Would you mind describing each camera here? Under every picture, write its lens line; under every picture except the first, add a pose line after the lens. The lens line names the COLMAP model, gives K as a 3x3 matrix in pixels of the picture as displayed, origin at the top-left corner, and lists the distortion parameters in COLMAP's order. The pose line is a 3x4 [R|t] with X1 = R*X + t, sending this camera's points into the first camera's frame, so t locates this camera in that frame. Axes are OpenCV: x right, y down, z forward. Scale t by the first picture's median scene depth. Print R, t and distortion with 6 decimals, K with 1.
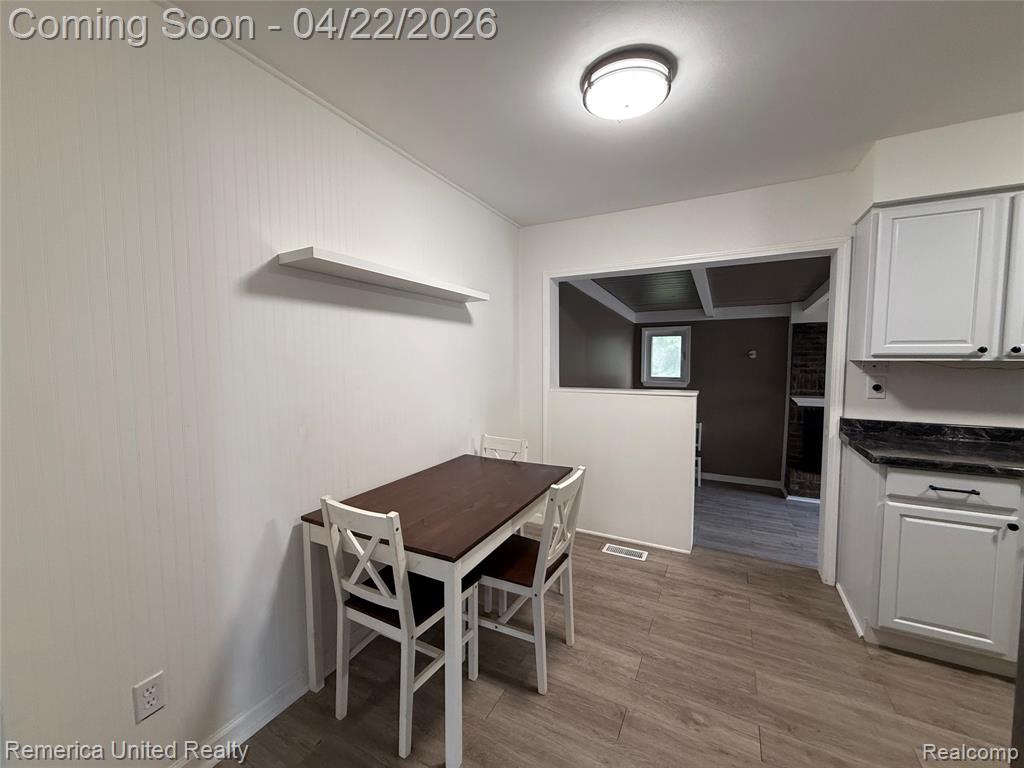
lens RADIAL K [[406.7, 0, 512.5], [0, 406.7, 382.8], [0, 0, 1]] dist [-0.001364, 0.000399]
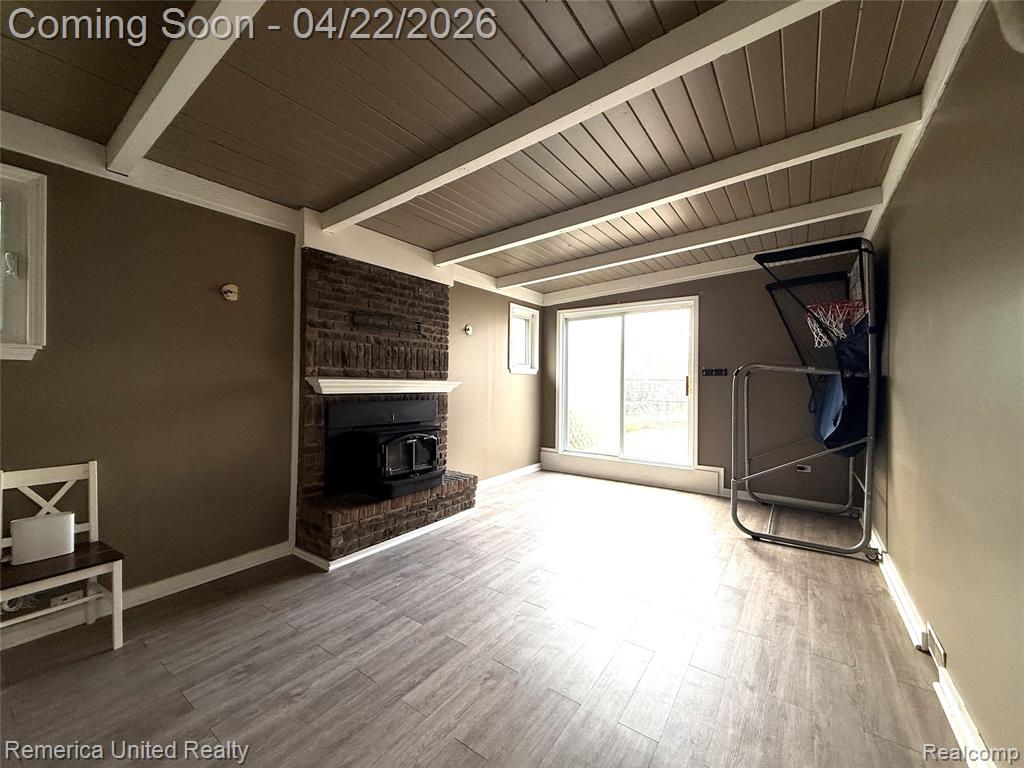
lens RADIAL K [[406.7, 0, 512.5], [0, 406.7, 382.8], [0, 0, 1]] dist [-0.001364, 0.000399]
pose [[0.133960, 0.003987, 0.990979, 0.430515], [0.054663, 0.998440, -0.011406, 0.146177], [-0.989478, 0.055698, 0.133533, 1.576020]]
